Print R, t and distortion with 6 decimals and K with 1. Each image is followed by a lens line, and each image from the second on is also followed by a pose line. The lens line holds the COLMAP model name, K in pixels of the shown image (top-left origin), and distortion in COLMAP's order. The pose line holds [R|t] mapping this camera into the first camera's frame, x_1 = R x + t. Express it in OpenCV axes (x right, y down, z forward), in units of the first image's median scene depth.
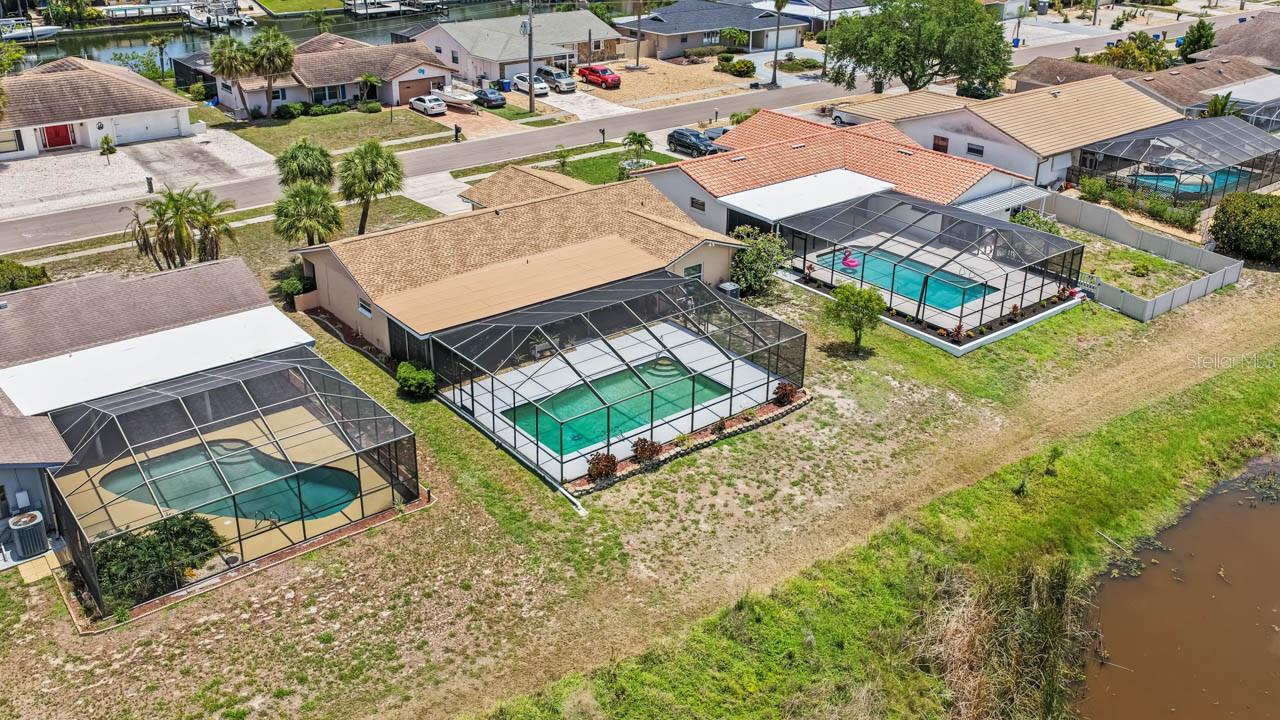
lens RADIAL K [[1062.1, 0, 640.0], [0, 1062.1, 360.0], [0, 0, 1]] dist [-0.003528, 0.010402]
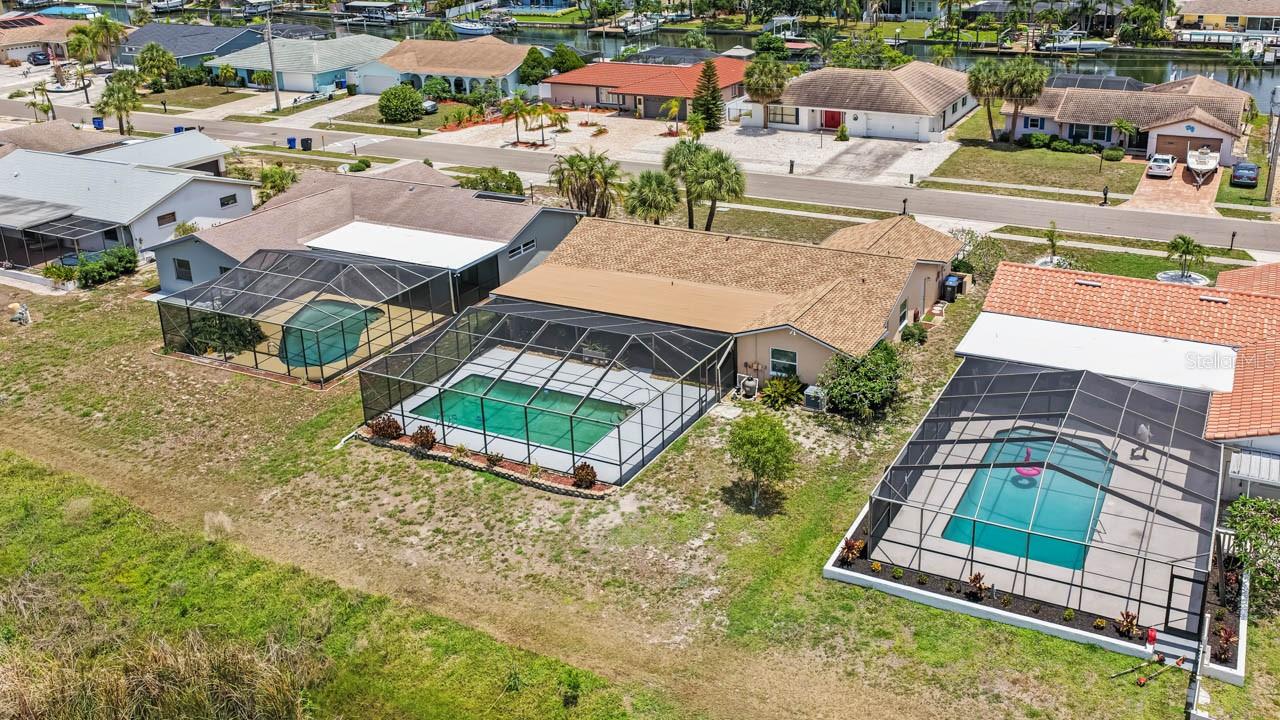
lens RADIAL K [[1108.3, 0, 727.9], [0, 1108.3, 307.3], [0, 0, 1]] dist [-0.003806, 0.005490]
pose [[0.430757, 0.308344, -0.848159, 0.992570], [-0.370097, 0.917513, 0.145595, -0.296663], [0.823090, 0.251185, 0.509342, 0.616430]]
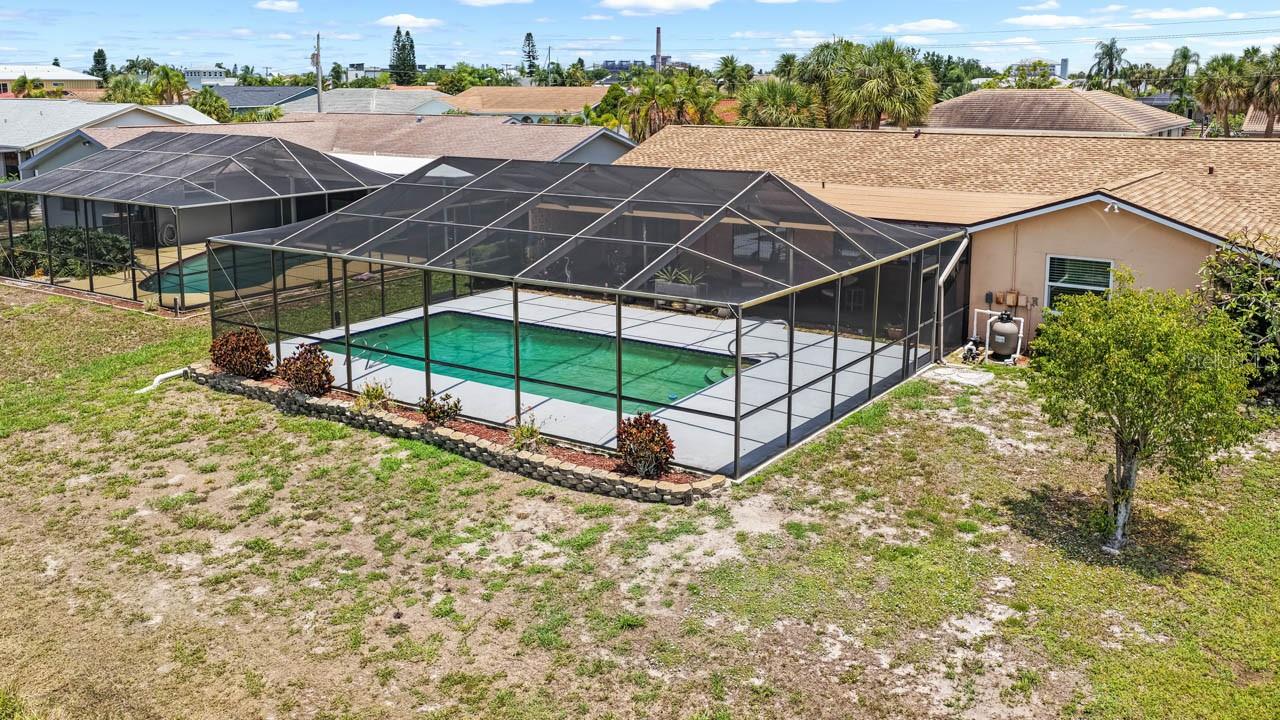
lens RADIAL K [[1096.1, 0, 639.7], [0, 1096.1, 255.7], [0, 0, 1]] dist [-0.008519, 0.006791]
pose [[0.287333, 0.143323, -0.947047, 0.502359], [-0.407233, 0.913207, 0.014648, -0.034072], [0.866949, 0.381460, 0.320760, 0.901089]]
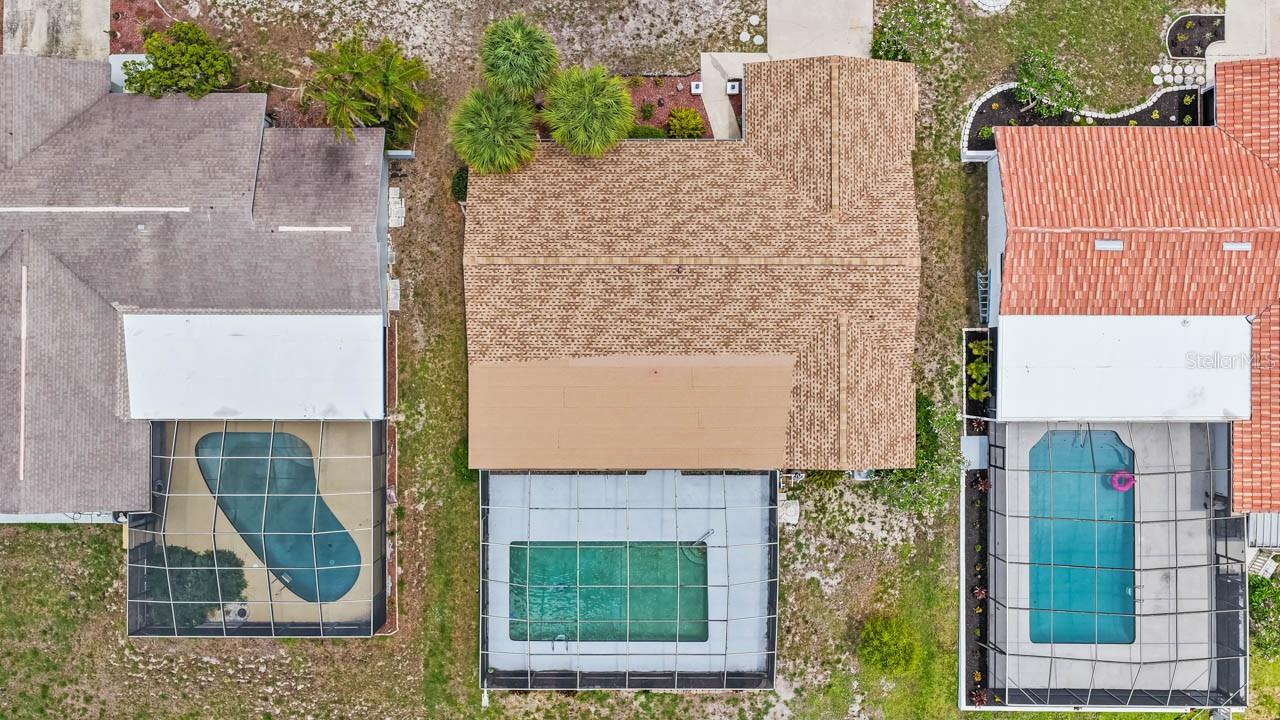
lens RADIAL K [[1062.1, 0, 640.0], [0, 1062.1, 360.0], [0, 0, 1]] dist [-0.003528, 0.010402]
pose [[0.779650, 0.626149, -0.009100, -0.138479], [-0.264144, 0.342005, 0.901810, -1.070060], [0.567780, -0.700692, 0.432038, 0.748527]]
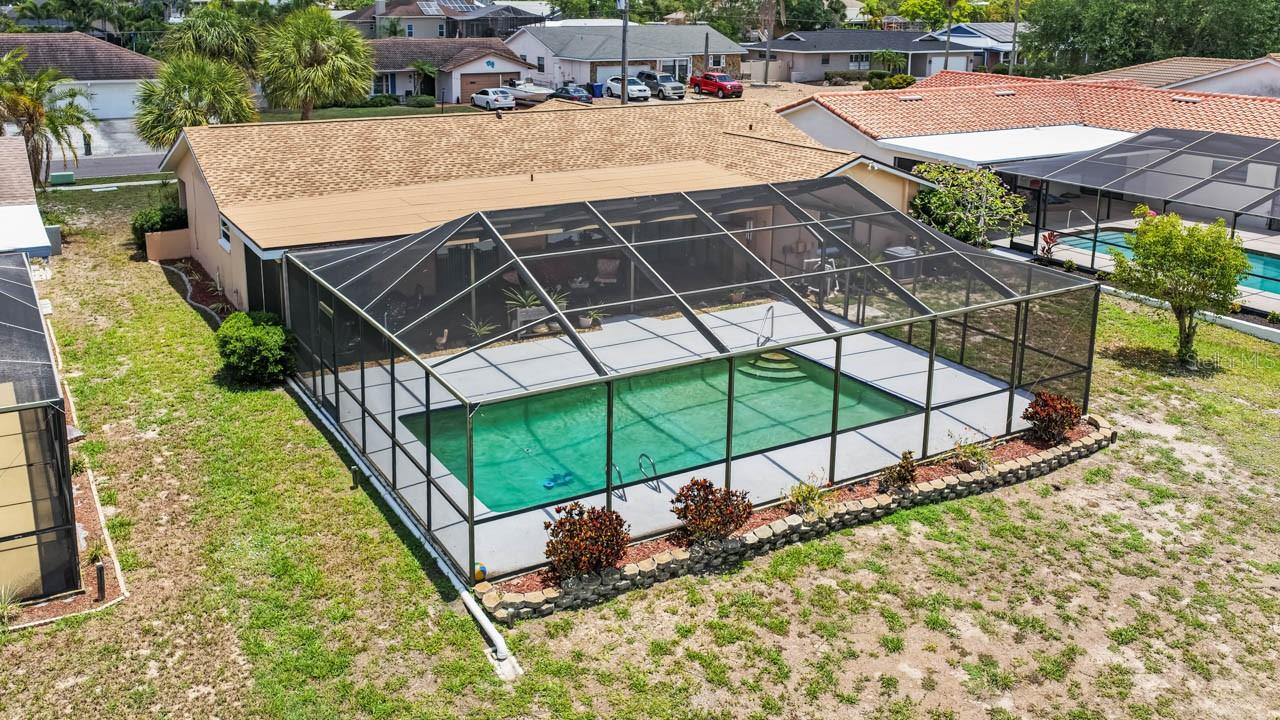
lens RADIAL K [[1096.9, 0, 612.9], [0, 1096.9, 247.5], [0, 0, 1]] dist [-0.005905, 0.013645]
pose [[0.988601, 0.034600, -0.146529, 0.024575], [-0.065710, 0.974808, -0.213146, 0.074081], [0.135463, 0.220345, 0.965970, 0.558682]]
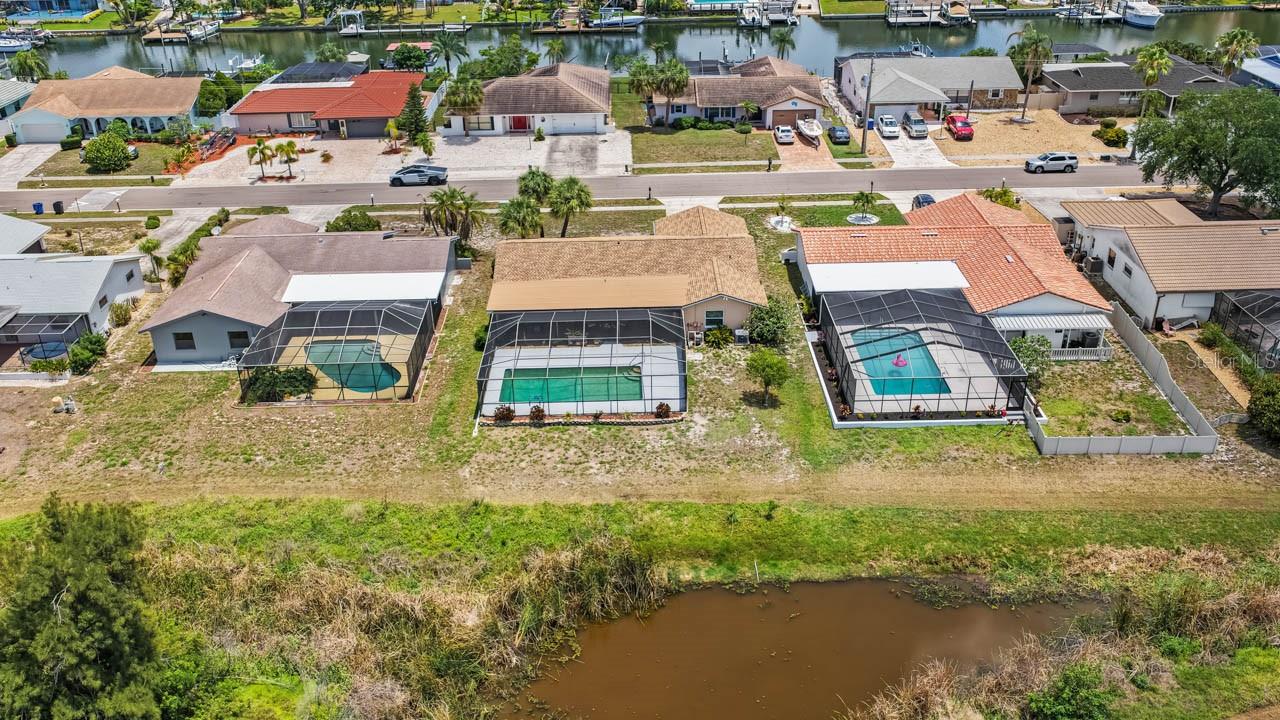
lens RADIAL K [[1067.0, 0, 645.2], [0, 1067.0, 436.2], [0, 0, 1]] dist [-0.005697, 0.001877]
pose [[0.790551, 0.301463, -0.533056, 0.948275], [-0.243036, 0.953405, 0.178750, -0.198242], [0.562105, -0.011759, 0.826982, -0.224823]]
